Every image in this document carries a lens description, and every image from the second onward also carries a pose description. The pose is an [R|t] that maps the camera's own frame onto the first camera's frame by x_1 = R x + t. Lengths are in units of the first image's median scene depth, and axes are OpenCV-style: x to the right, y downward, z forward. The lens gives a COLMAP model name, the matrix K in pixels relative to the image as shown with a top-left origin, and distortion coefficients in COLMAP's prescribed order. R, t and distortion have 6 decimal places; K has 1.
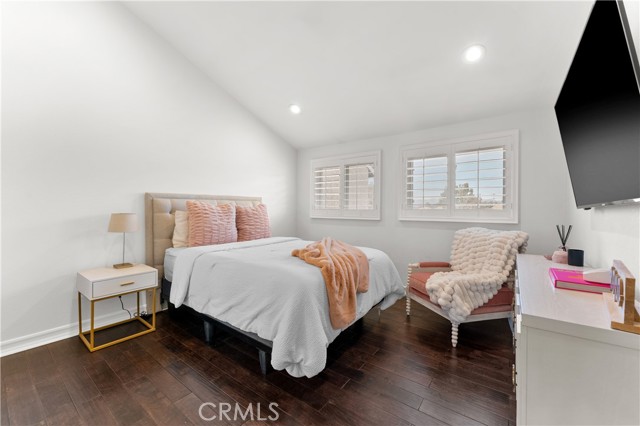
lens RADIAL K [[255.3, 0, 321.3], [0, 255.3, 208.8], [0, 0, 1]] dist [-0.000094, 0.000180]
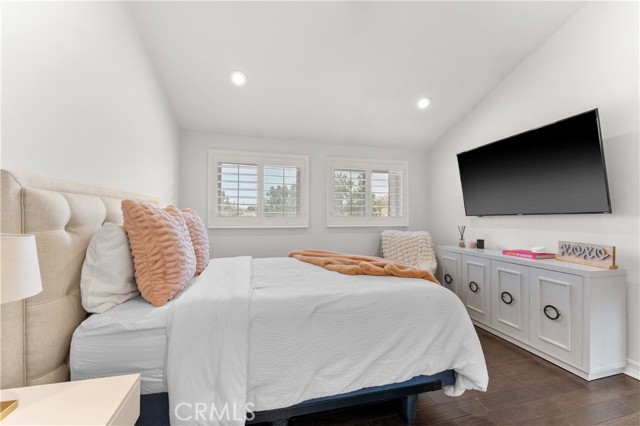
lens RADIAL K [[255.3, 0, 319.2], [0, 255.3, 218.0], [0, 0, 1]] dist [-0.000094, 0.000180]
pose [[0.630816, -0.007944, 0.775891, -0.643854], [0.000537, 0.999952, 0.009801, -0.002594], [-0.775932, -0.005766, 0.630790, 0.454237]]
